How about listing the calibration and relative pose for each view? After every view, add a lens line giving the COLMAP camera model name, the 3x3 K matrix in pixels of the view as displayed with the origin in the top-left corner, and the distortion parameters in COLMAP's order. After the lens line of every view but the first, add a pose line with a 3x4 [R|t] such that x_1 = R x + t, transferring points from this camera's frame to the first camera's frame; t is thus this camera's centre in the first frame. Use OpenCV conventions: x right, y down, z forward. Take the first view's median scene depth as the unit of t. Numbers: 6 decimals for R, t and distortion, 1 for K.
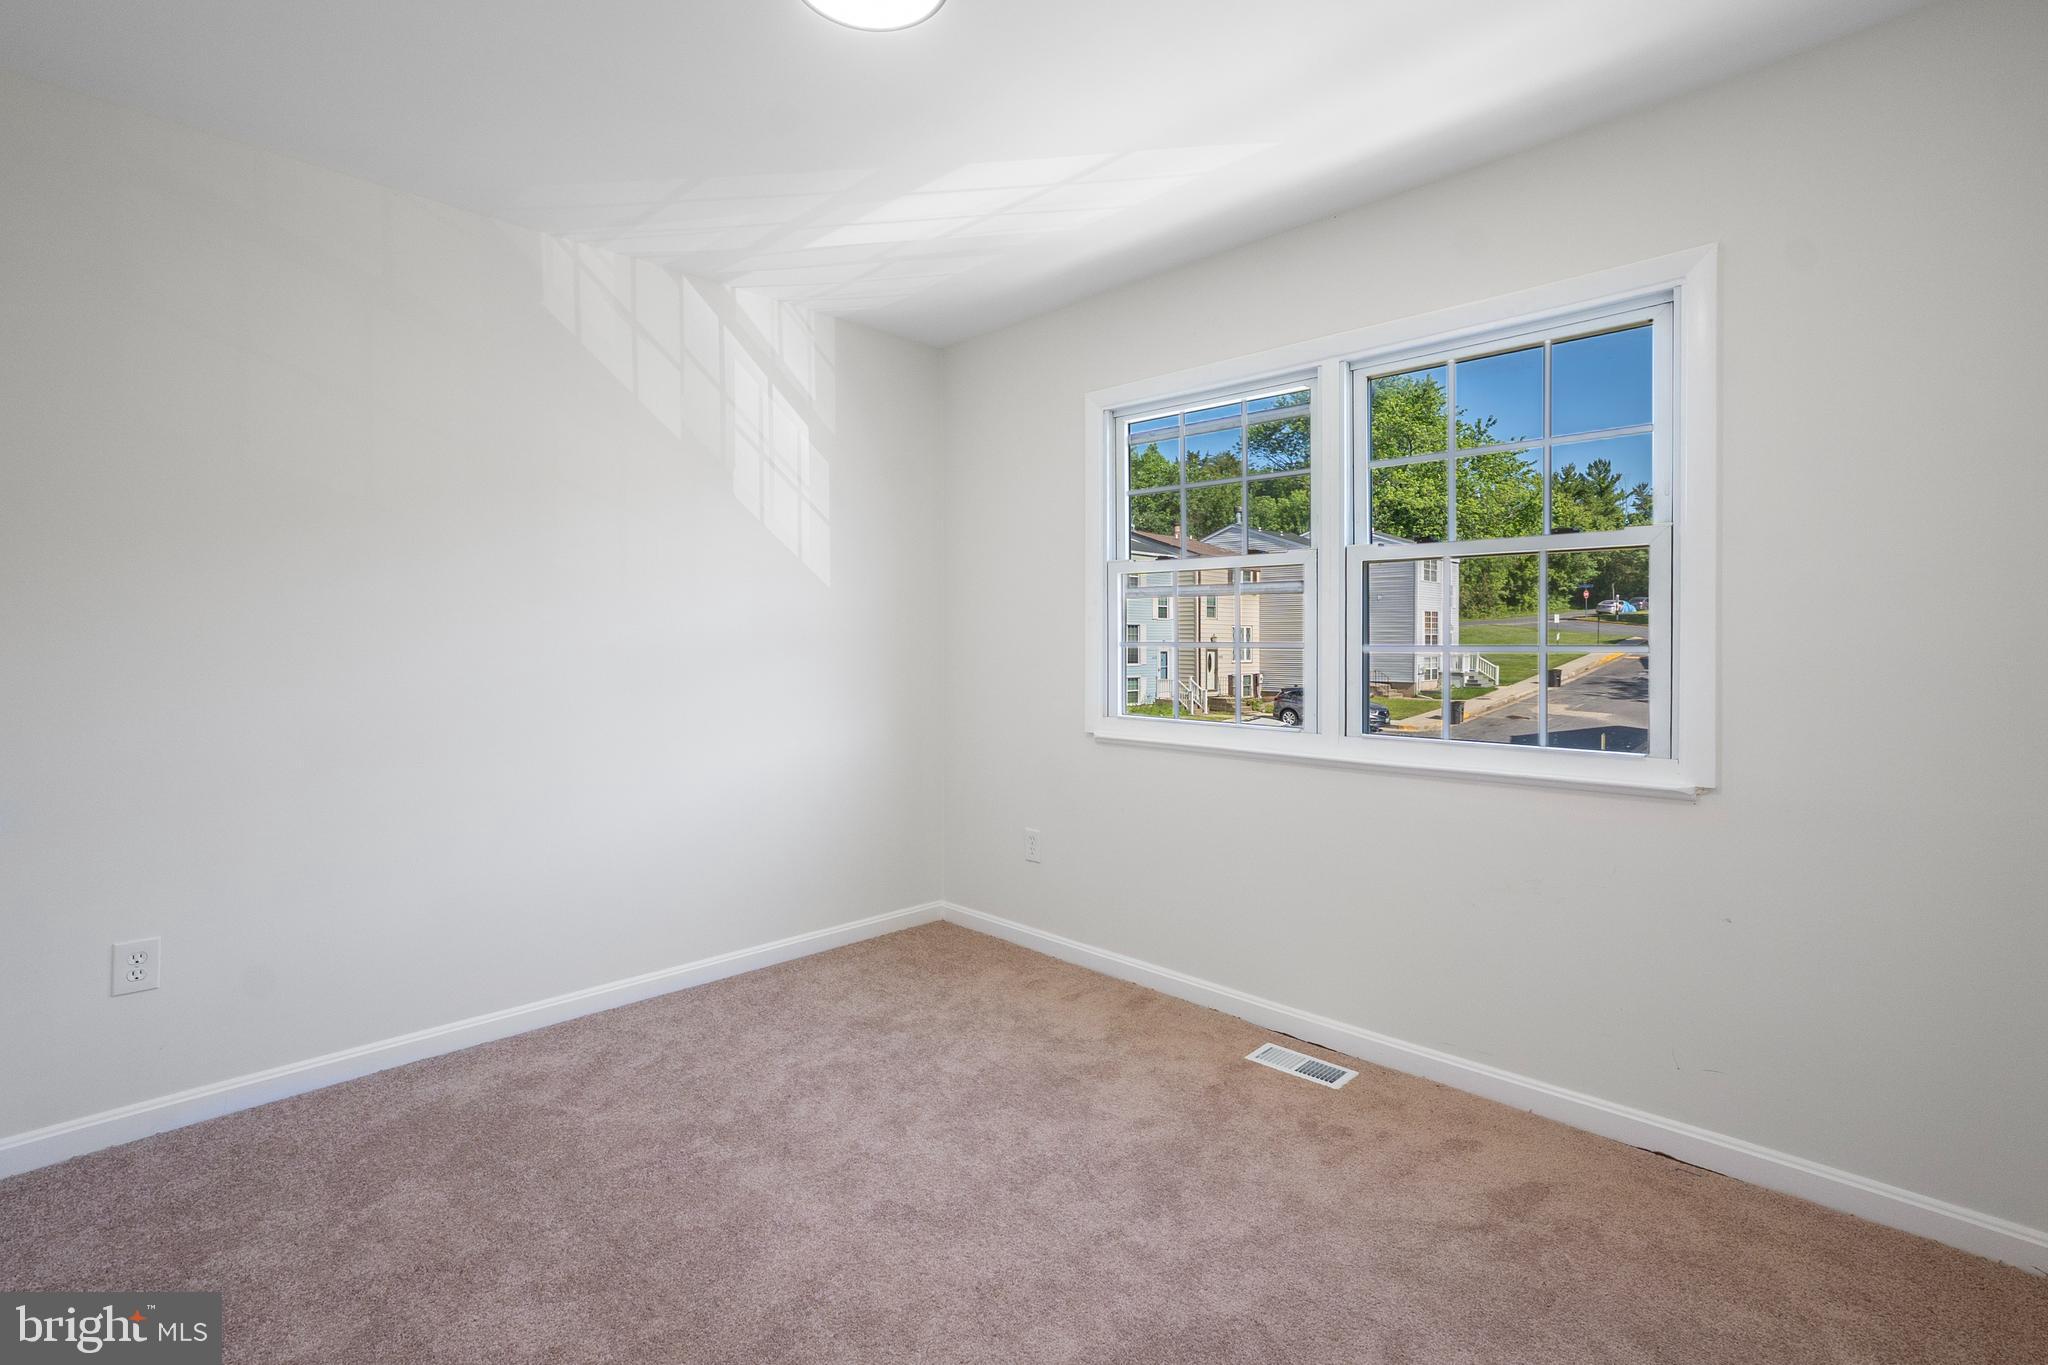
lens RADIAL K [[974.3, 0, 1027.1], [0, 974.3, 640.5], [0, 0, 1]] dist [0.001134, 0.000194]
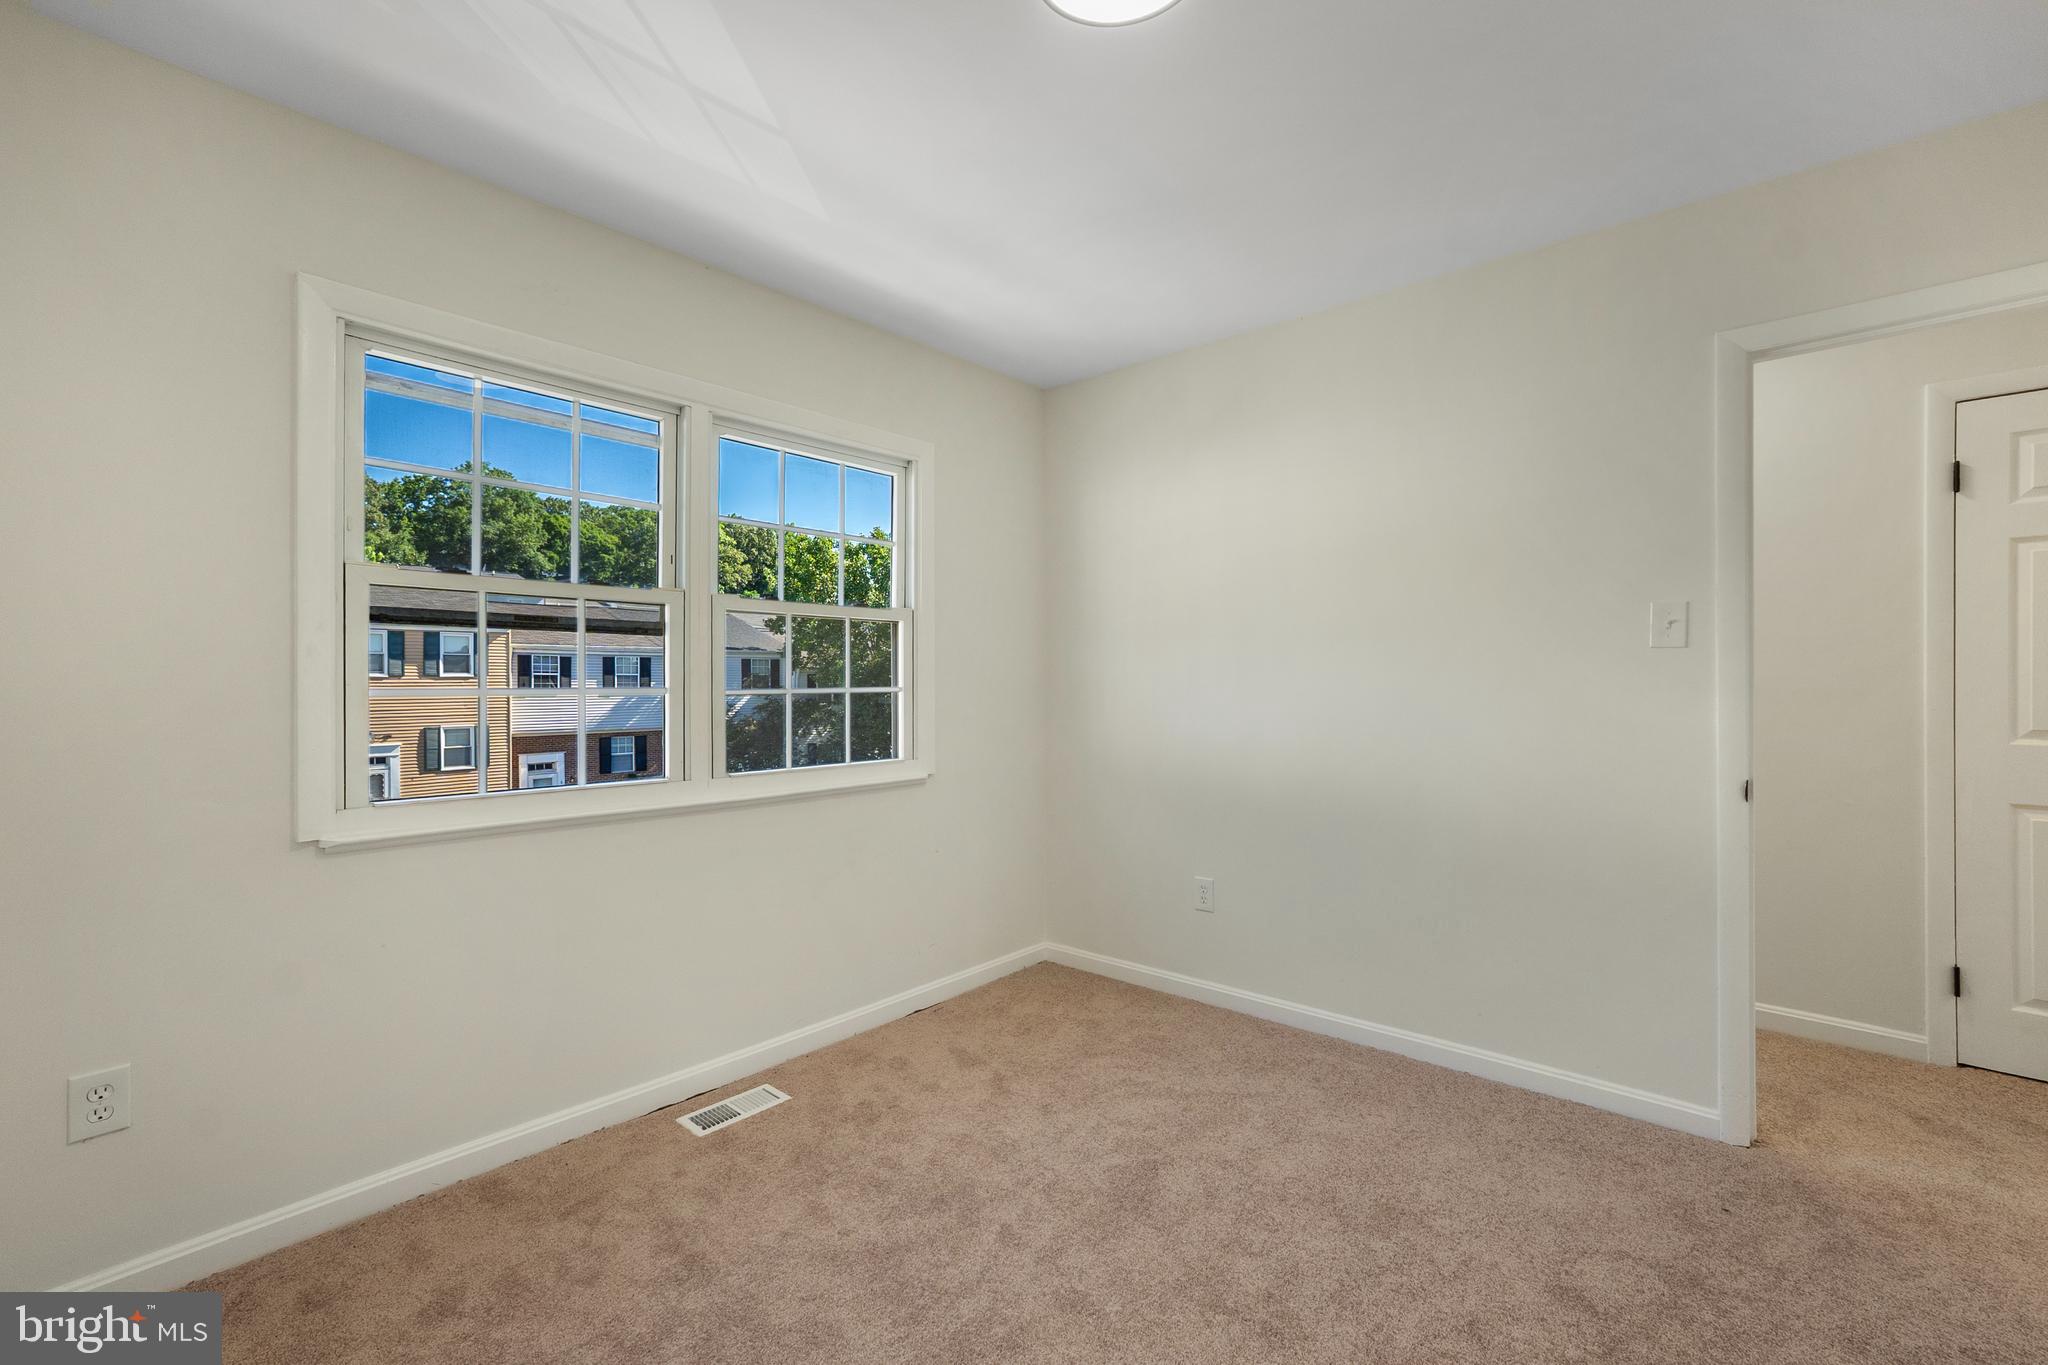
lens RADIAL K [[875.7, 0, 1024.0], [0, 875.7, 682.5], [0, 0, 1]] dist [-0.001116, 0.000073]
pose [[-0.065236, 0.006744, 0.997847, -0.530366], [0.007560, 0.999952, -0.006264, 0.004884], [-0.997841, 0.007135, -0.065284, 0.630142]]
